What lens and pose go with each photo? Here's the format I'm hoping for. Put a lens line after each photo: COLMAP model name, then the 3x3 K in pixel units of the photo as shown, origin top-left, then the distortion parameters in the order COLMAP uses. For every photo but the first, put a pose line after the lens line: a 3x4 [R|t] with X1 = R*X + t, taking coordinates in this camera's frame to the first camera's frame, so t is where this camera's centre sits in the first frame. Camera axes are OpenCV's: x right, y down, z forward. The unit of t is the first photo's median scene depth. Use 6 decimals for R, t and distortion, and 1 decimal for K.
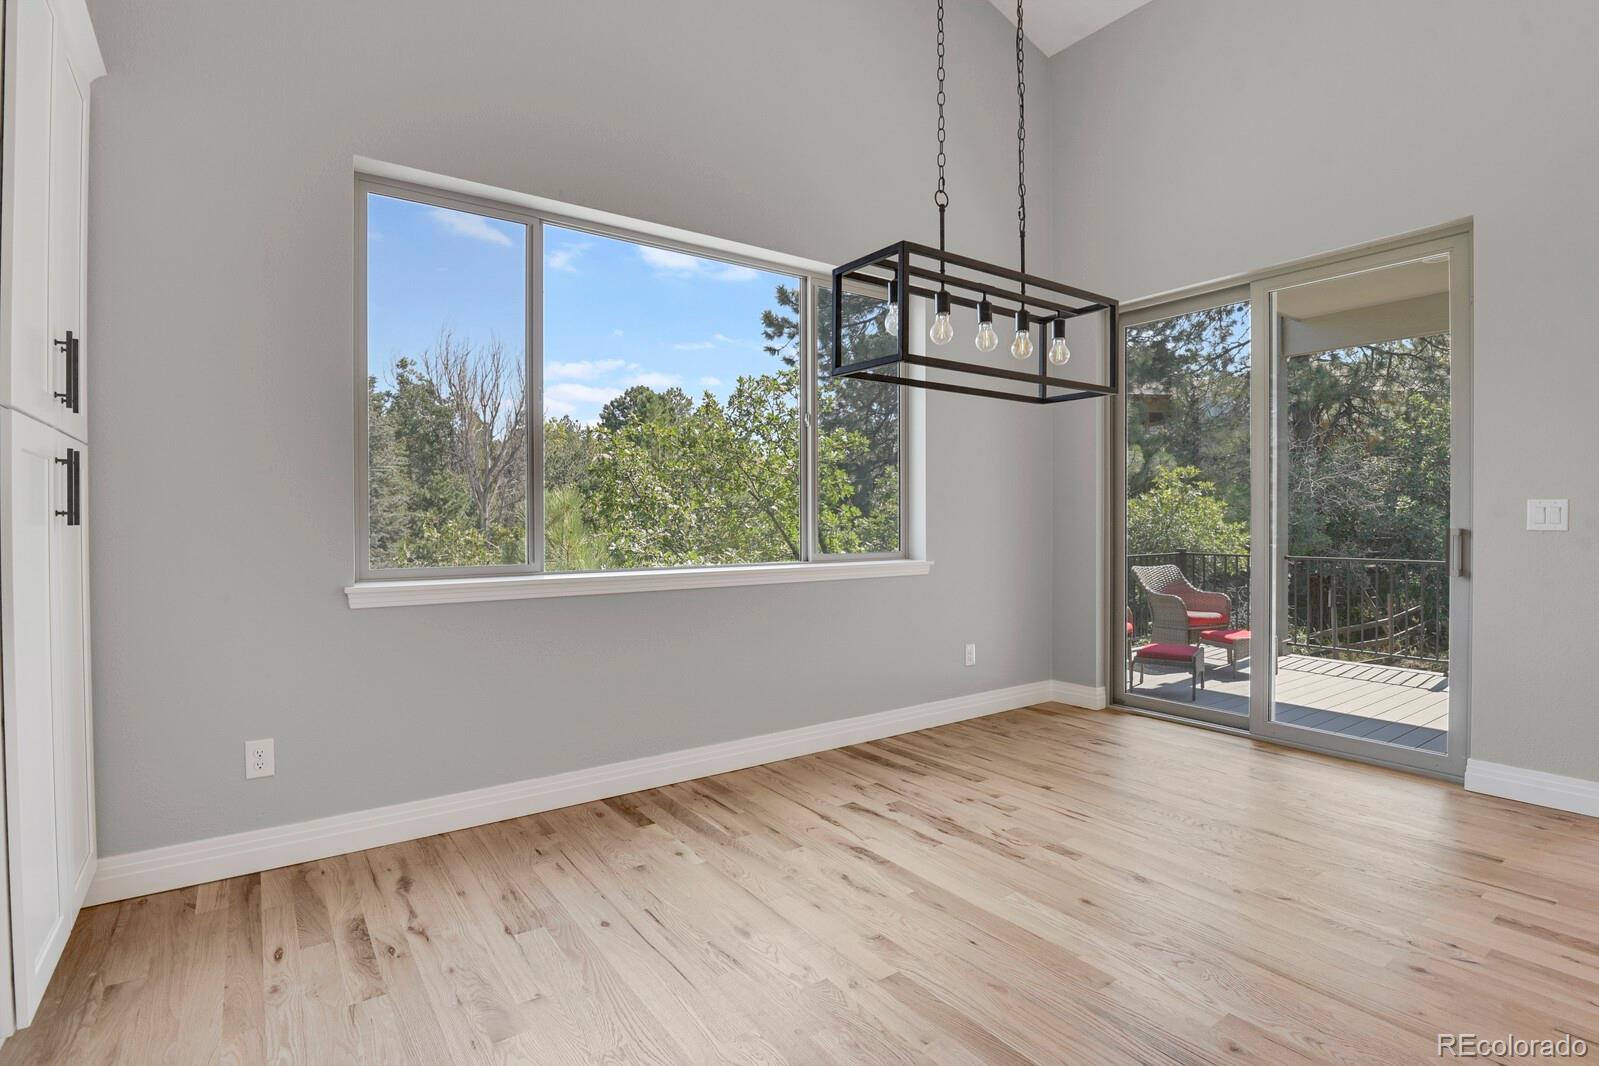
lens RADIAL K [[762.0, 0, 799.5], [0, 762.0, 533.0], [0, 0, 1]] dist [-0.029223, -0.000802]
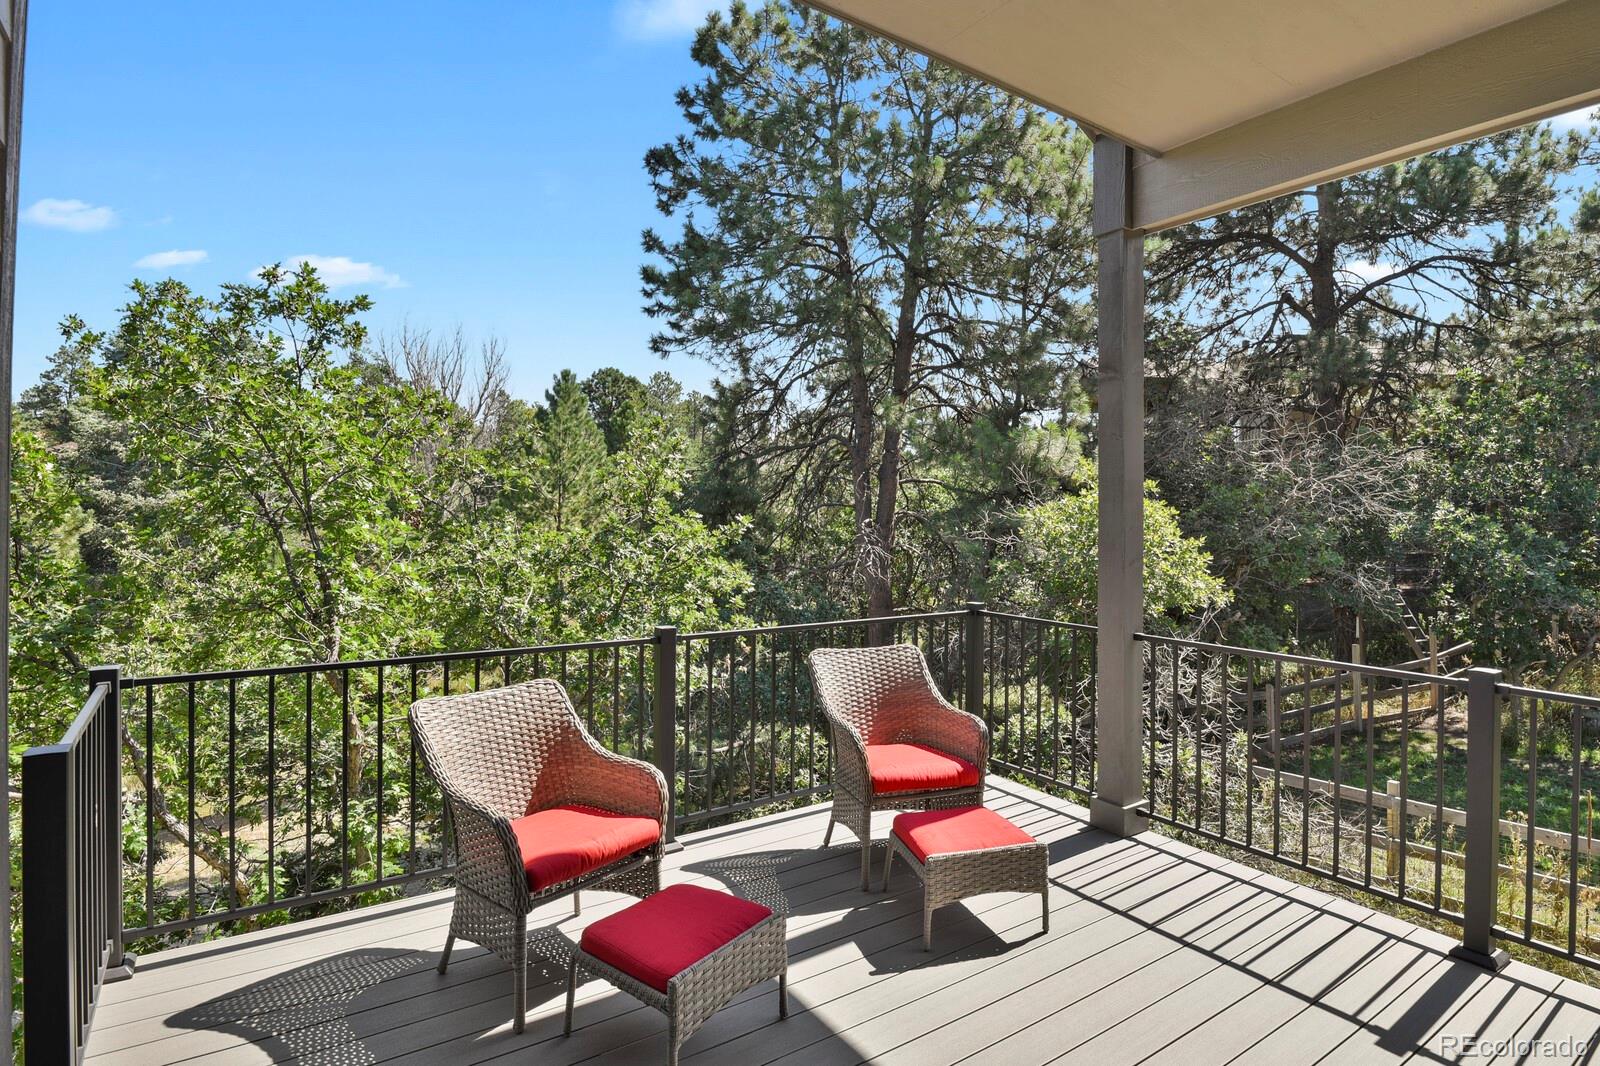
lens RADIAL K [[781.9, 0, 809.8], [0, 781.9, 528.4], [0, 0, 1]] dist [-0.022305, -0.003828]
pose [[0.999511, 0.013616, -0.028133, 0.125878], [-0.013555, 0.999905, 0.002363, -0.010248], [0.028162, -0.001980, 0.999601, 0.134813]]
